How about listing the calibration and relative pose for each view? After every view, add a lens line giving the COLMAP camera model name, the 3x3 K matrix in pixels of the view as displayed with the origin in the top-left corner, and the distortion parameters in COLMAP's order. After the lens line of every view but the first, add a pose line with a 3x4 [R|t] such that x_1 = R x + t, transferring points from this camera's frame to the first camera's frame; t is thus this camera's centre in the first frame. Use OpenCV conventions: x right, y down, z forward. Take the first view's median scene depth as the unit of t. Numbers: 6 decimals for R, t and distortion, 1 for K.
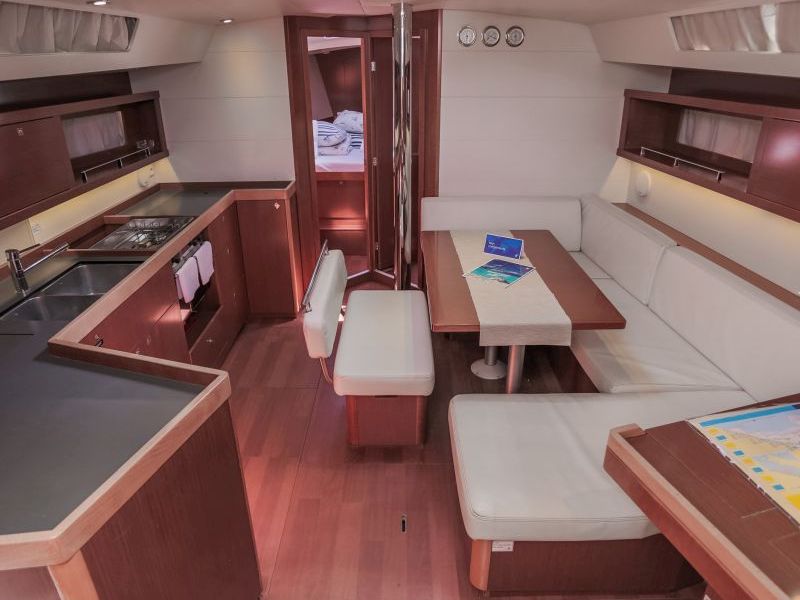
lens RADIAL K [[535.5, 0, 395.9], [0, 535.5, 298.1], [0, 0, 1]] dist [-0.061932, 0.034047]
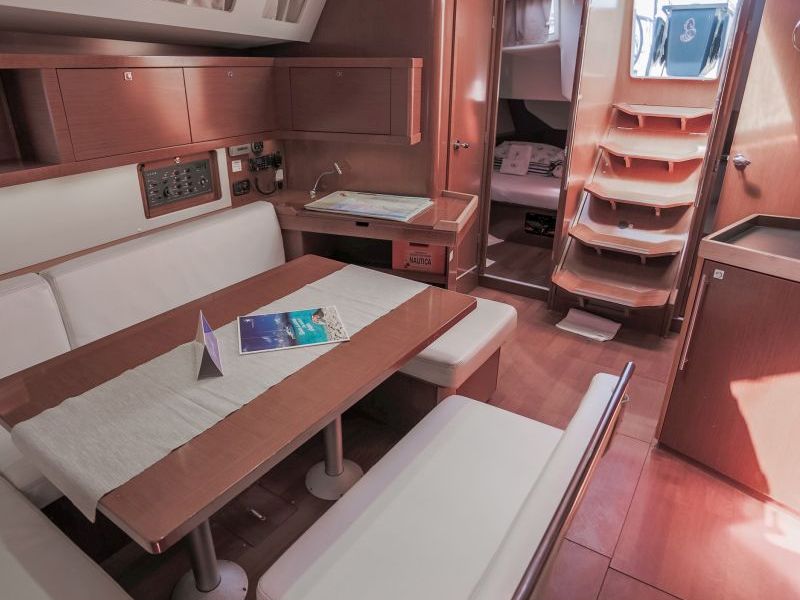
lens RADIAL K [[535.5, 0, 393.9], [0, 535.5, 299.8], [0, 0, 1]] dist [-0.061932, 0.034047]
pose [[-0.827614, -0.230600, 0.511741, -0.213811], [0.230571, 0.691567, 0.684524, -0.474786], [-0.511754, 0.684514, -0.519180, 1.265286]]
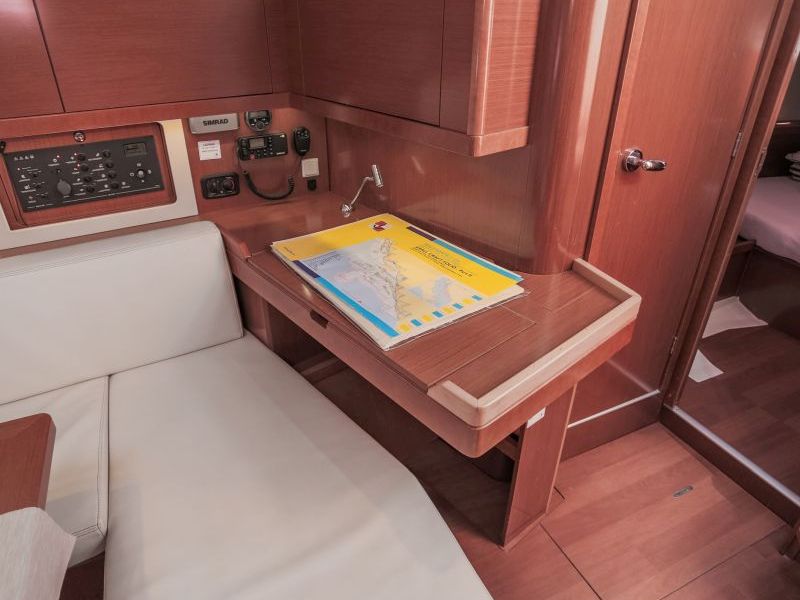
lens RADIAL K [[535.5, 0, 381.8], [0, 535.5, 301.5], [0, 0, 1]] dist [-0.061932, 0.034047]
pose [[-0.409446, -0.454621, 0.790995, -0.013602], [0.383477, 0.700936, 0.601360, -0.185061], [-0.827828, 0.549553, -0.112659, 0.703814]]
